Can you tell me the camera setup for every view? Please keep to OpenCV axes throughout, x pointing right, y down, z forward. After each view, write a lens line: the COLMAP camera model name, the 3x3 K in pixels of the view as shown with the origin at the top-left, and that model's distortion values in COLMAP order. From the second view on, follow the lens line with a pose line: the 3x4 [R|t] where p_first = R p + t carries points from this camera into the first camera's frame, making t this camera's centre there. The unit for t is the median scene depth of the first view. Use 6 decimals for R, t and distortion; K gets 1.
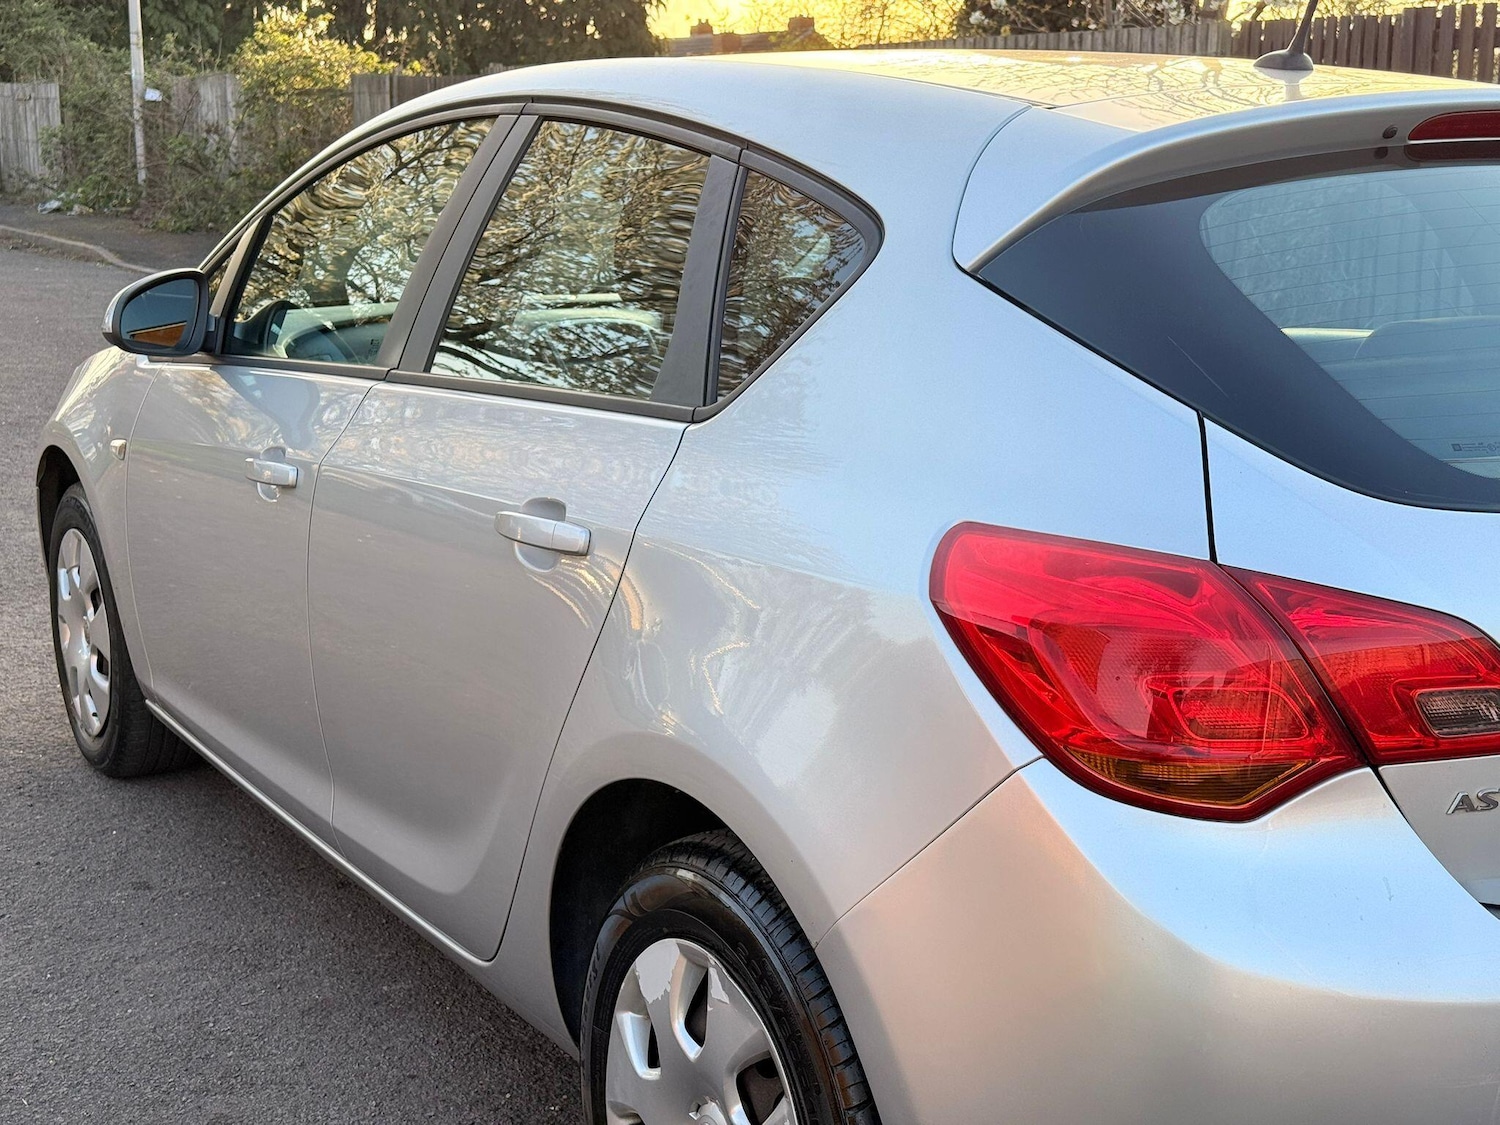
lens RADIAL K [[2062.8, 0, 762.2], [0, 2062.8, 560.2], [0, 0, 1]] dist [0.215084, -0.458048]
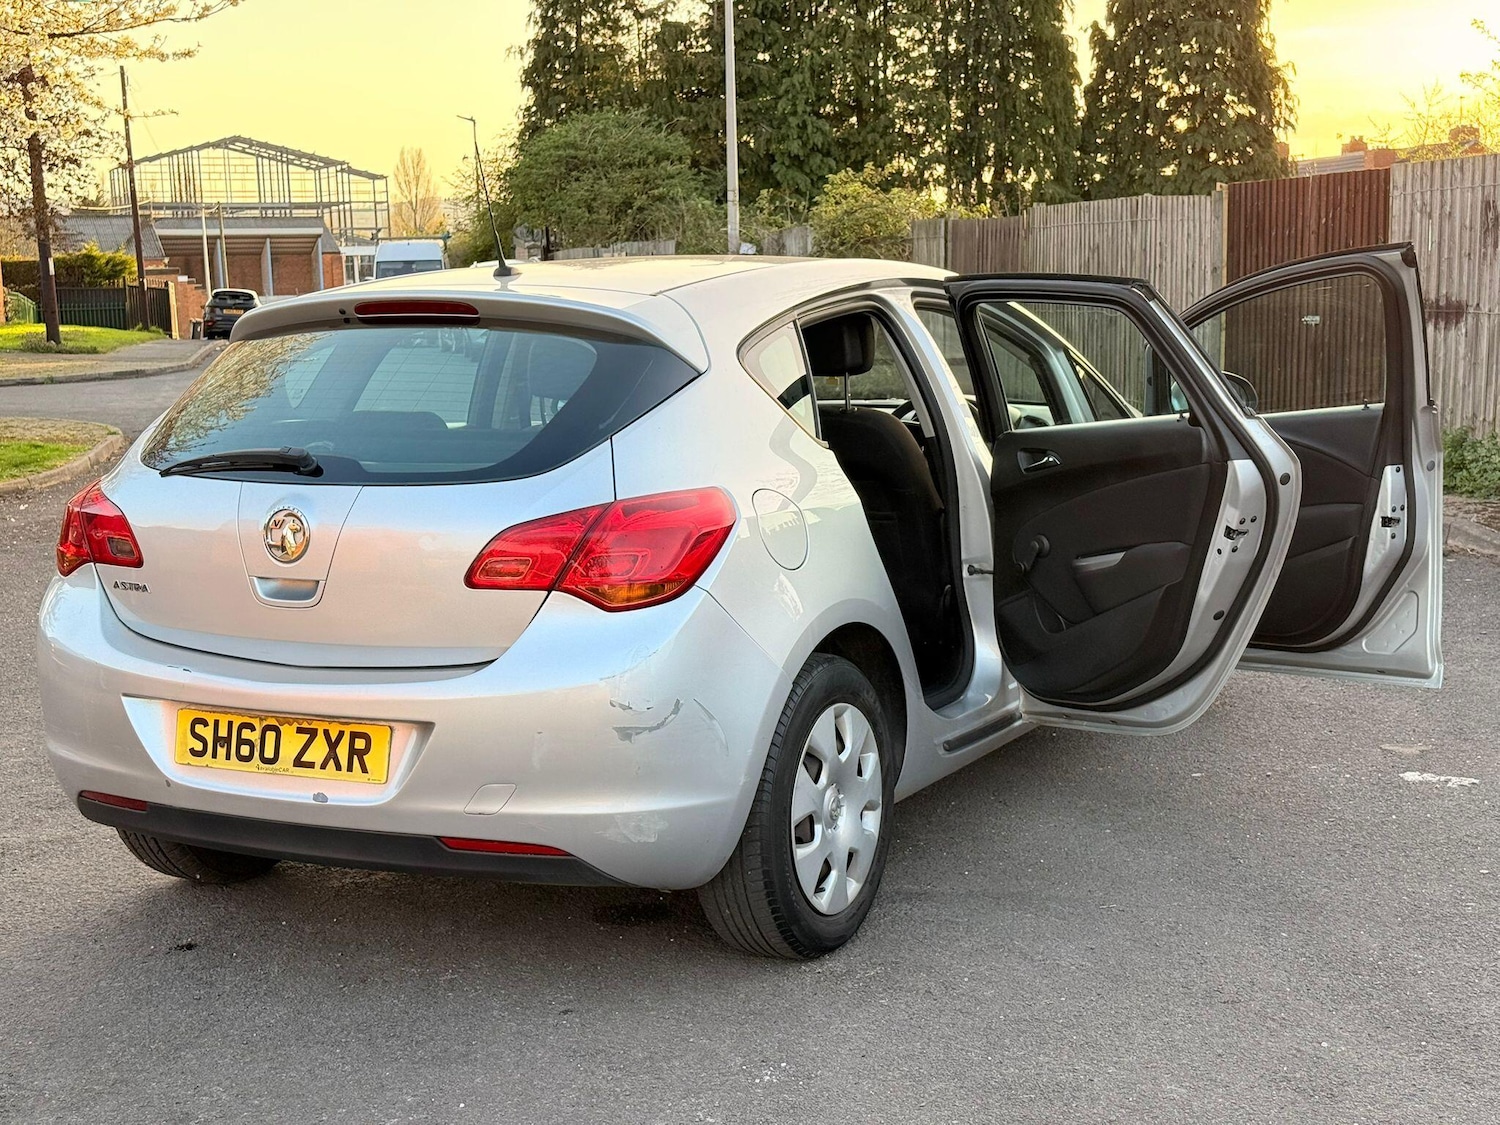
lens RADIAL K [[2048.9, 0, 755.2], [0, 2048.9, 567.0], [0, 0, 1]] dist [0.229411, -0.477575]
pose [[0.548302, 0.106348, -0.829491, 2.115638], [-0.152482, 0.987967, 0.025873, -0.061891], [0.822262, 0.112296, 0.557921, 0.195373]]
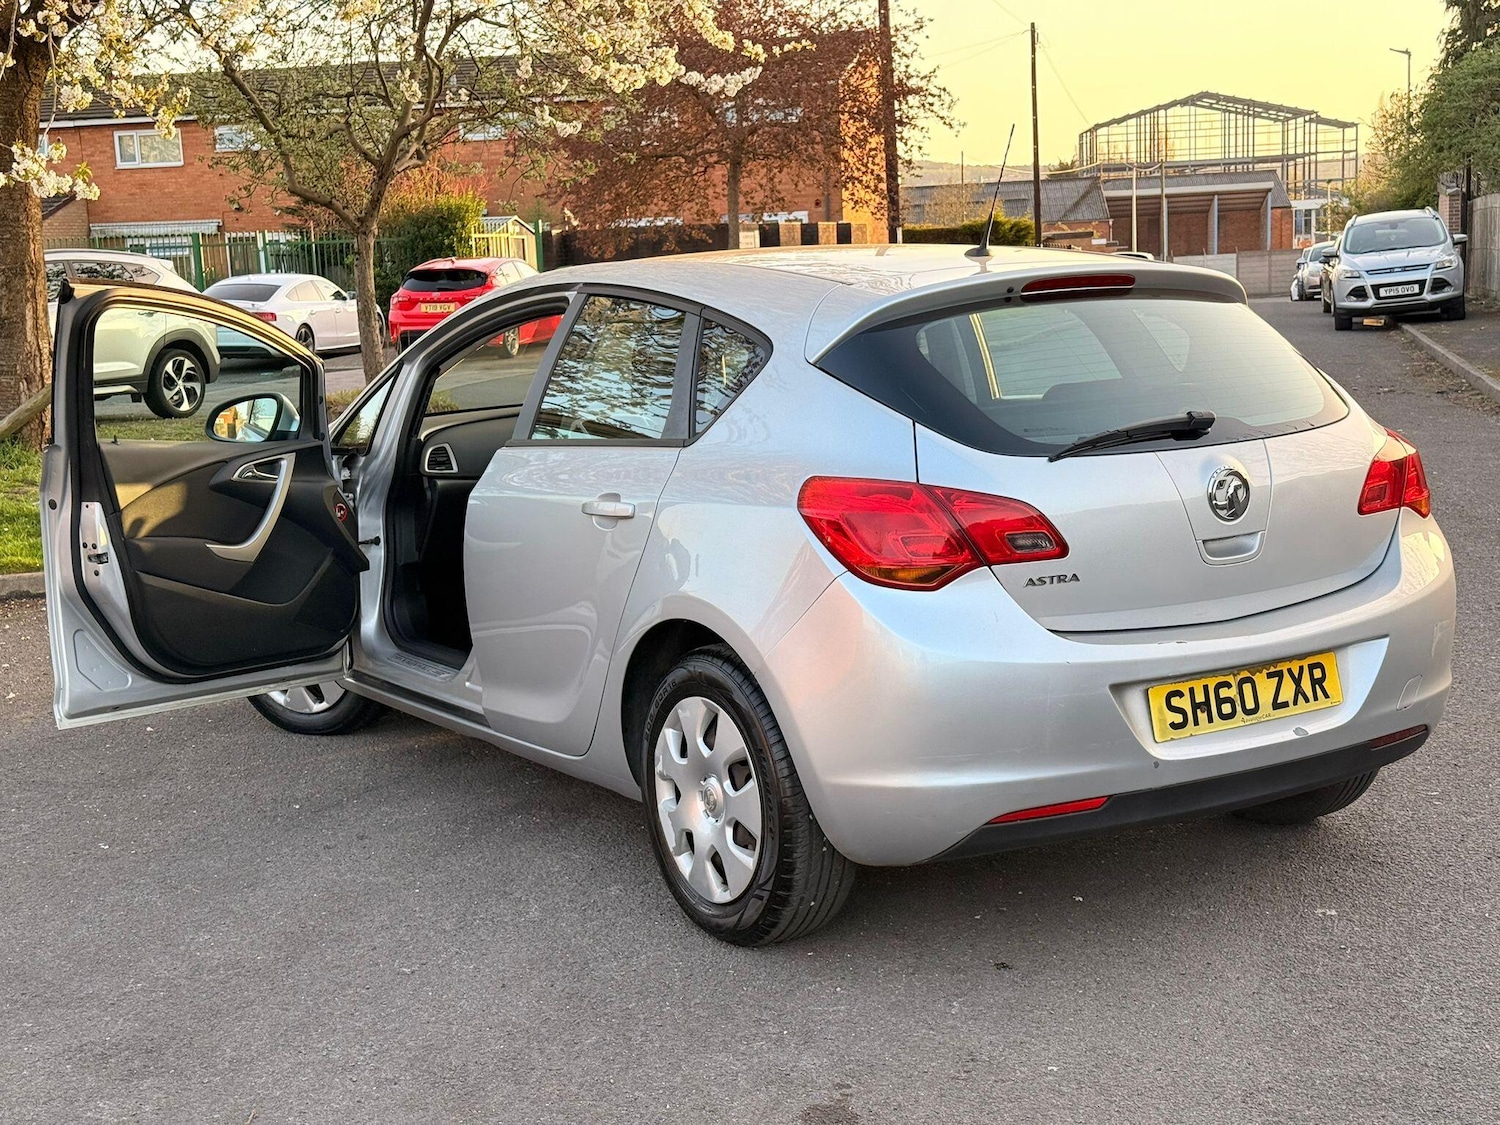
lens RADIAL K [[2062.8, 0, 762.2], [0, 2062.8, 560.2], [0, 0, 1]] dist [0.215084, -0.458048]
pose [[0.998590, -0.050500, 0.016342, 0.003630], [0.051391, 0.996893, -0.059691, 0.163040], [-0.013276, 0.060447, 0.998083, -0.966106]]
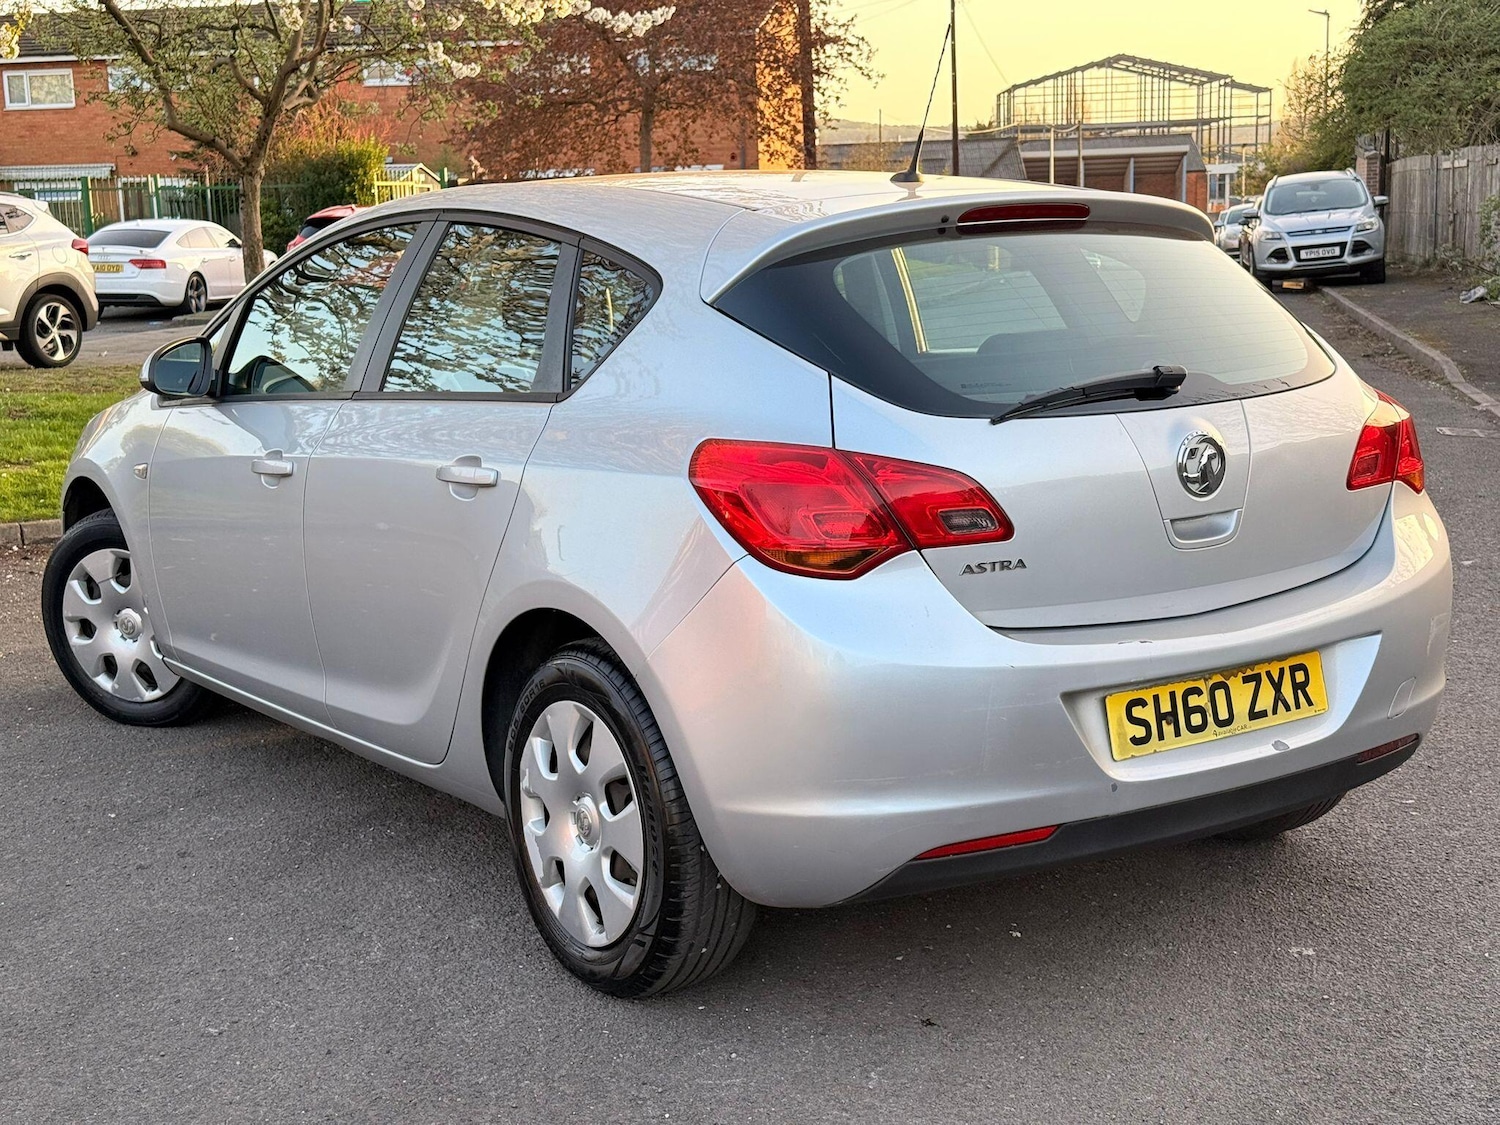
lens RADIAL K [[2062.8, 0, 762.2], [0, 2062.8, 560.2], [0, 0, 1]] dist [0.215084, -0.458048]
pose [[0.997403, -0.044658, 0.056514, 0.031674], [0.046860, 0.998169, -0.038253, 0.131241], [-0.054702, 0.040802, 0.997669, -0.664794]]
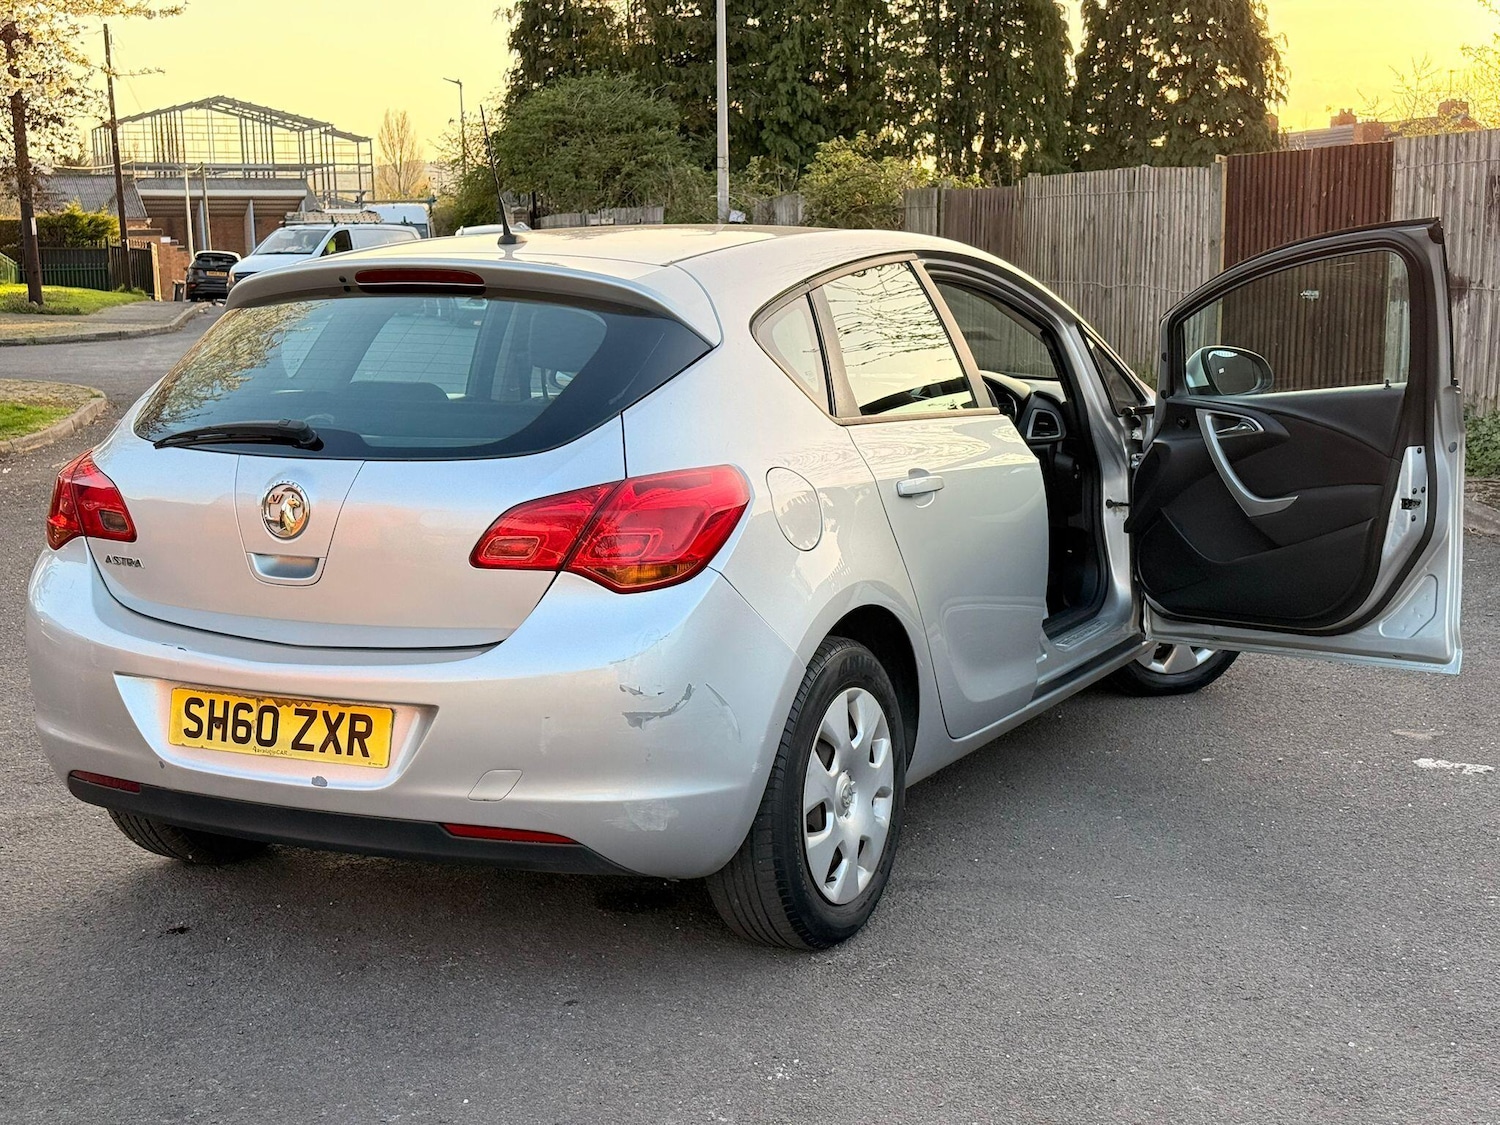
lens RADIAL K [[2048.9, 0, 755.2], [0, 2048.9, 567.0], [0, 0, 1]] dist [0.229411, -0.477575]
pose [[0.553951, 0.123978, -0.823266, 2.058445], [-0.161697, 0.986042, 0.039690, -0.066678], [0.816696, 0.111134, 0.566266, 0.202026]]
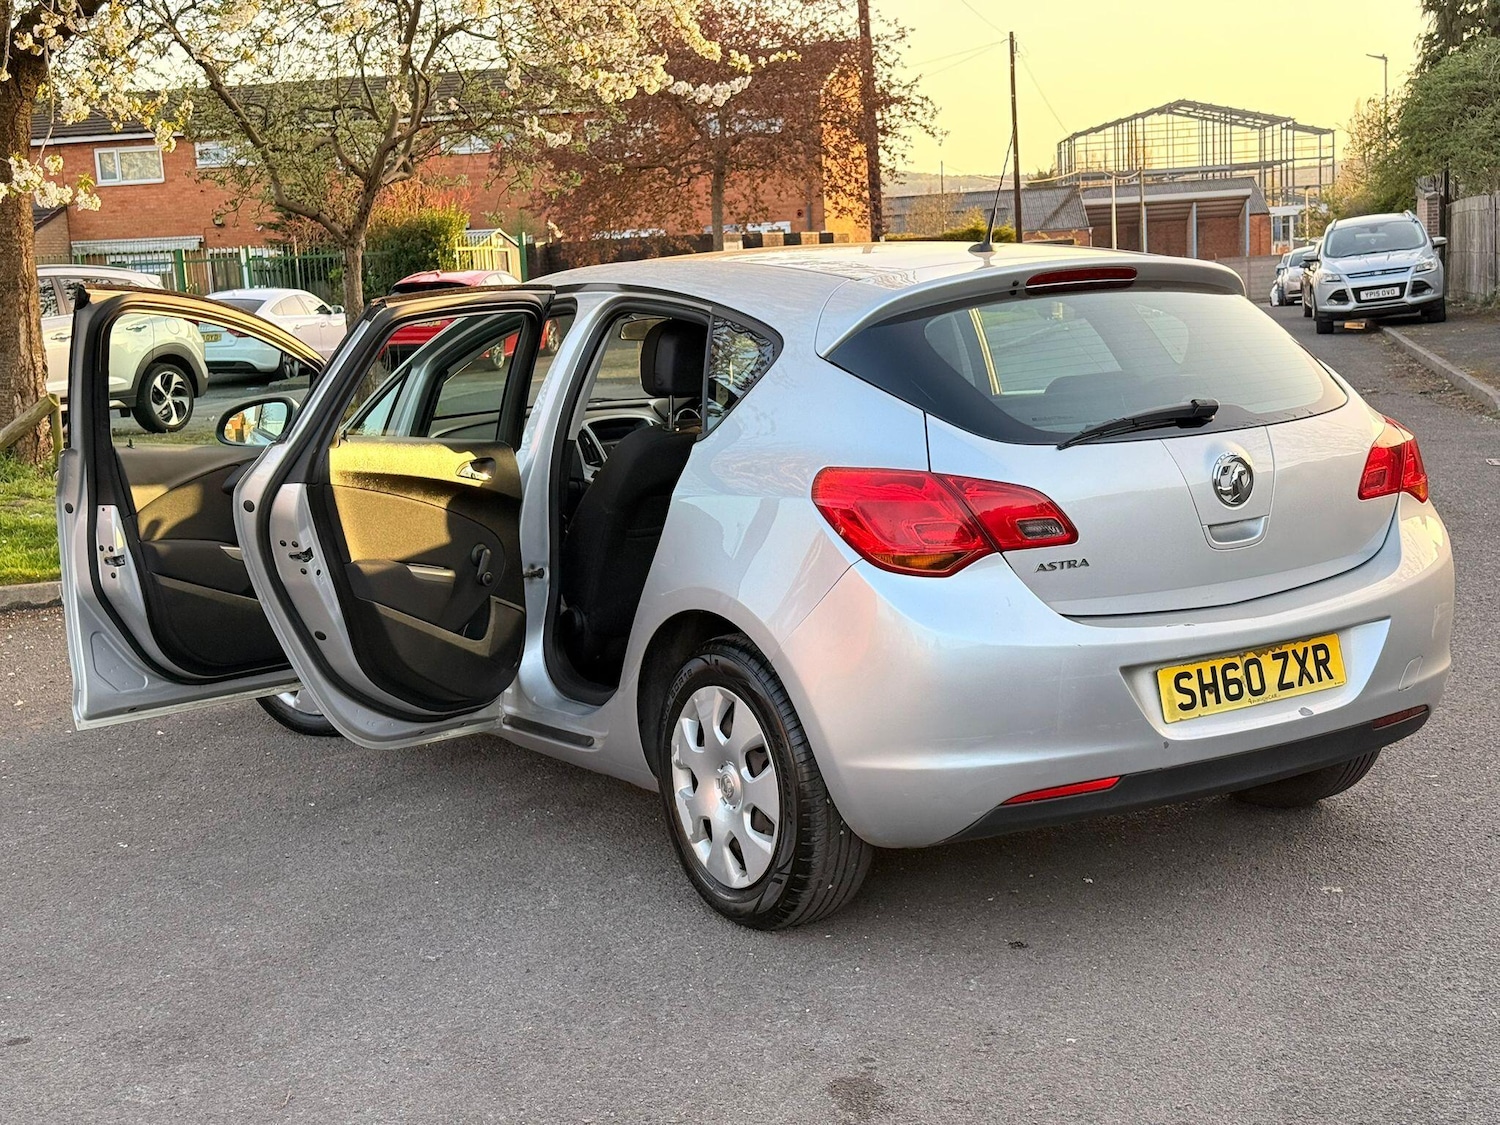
lens RADIAL K [[2063.6, 0, 764.1], [0, 2063.6, 563.4], [0, 0, 1]] dist [0.218604, -0.473022]
pose [[0.997733, -0.062276, 0.025523, -0.026400], [0.063787, 0.995948, -0.063402, 0.183377], [-0.021471, 0.064886, 0.997662, -1.000817]]
